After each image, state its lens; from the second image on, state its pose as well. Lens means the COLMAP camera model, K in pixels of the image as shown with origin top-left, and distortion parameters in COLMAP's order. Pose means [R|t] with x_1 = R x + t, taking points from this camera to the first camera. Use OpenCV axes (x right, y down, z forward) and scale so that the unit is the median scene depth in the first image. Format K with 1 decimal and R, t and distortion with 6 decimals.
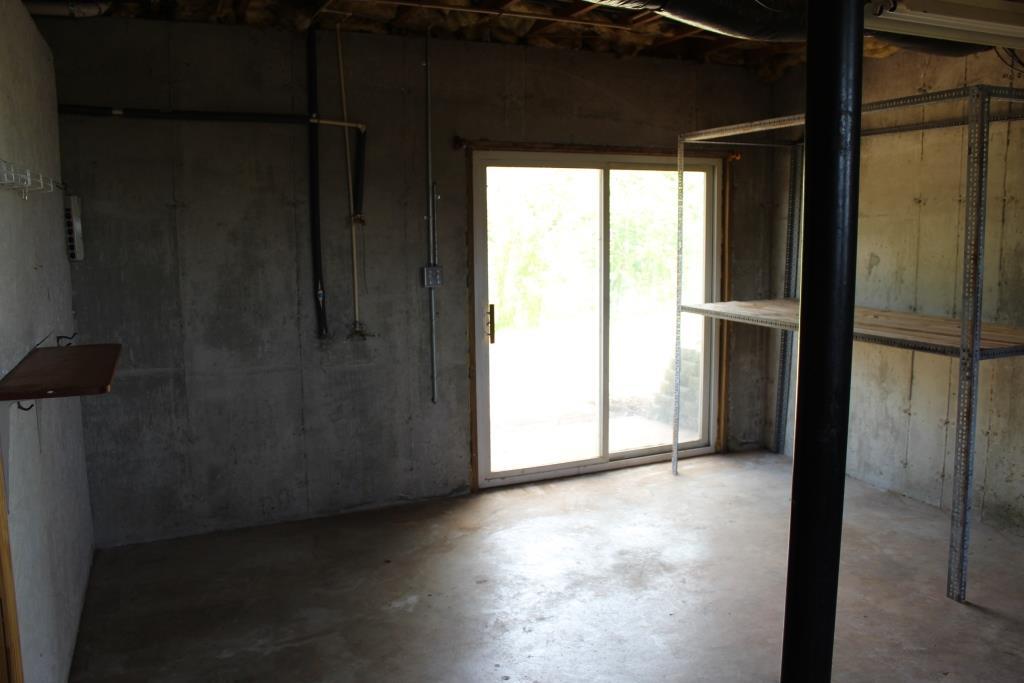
lens RADIAL K [[844.8, 0, 512.0], [0, 844.8, 341.5], [0, 0, 1]] dist [-0.168250, 0.147320]
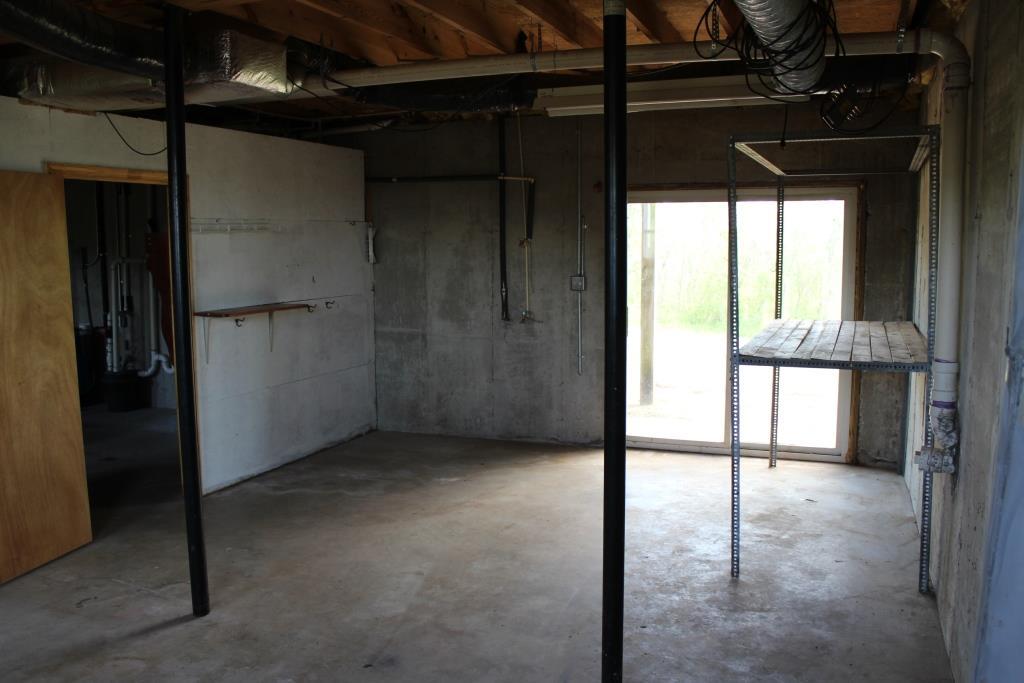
lens RADIAL K [[844.8, 0, 512.0], [0, 844.8, 341.5], [0, 0, 1]] dist [-0.168250, 0.147320]
pose [[0.693894, 0.088796, -0.714581, 0.876164], [-0.100832, 0.994572, 0.025675, -0.006022], [0.712982, 0.054237, 0.699082, -0.054994]]
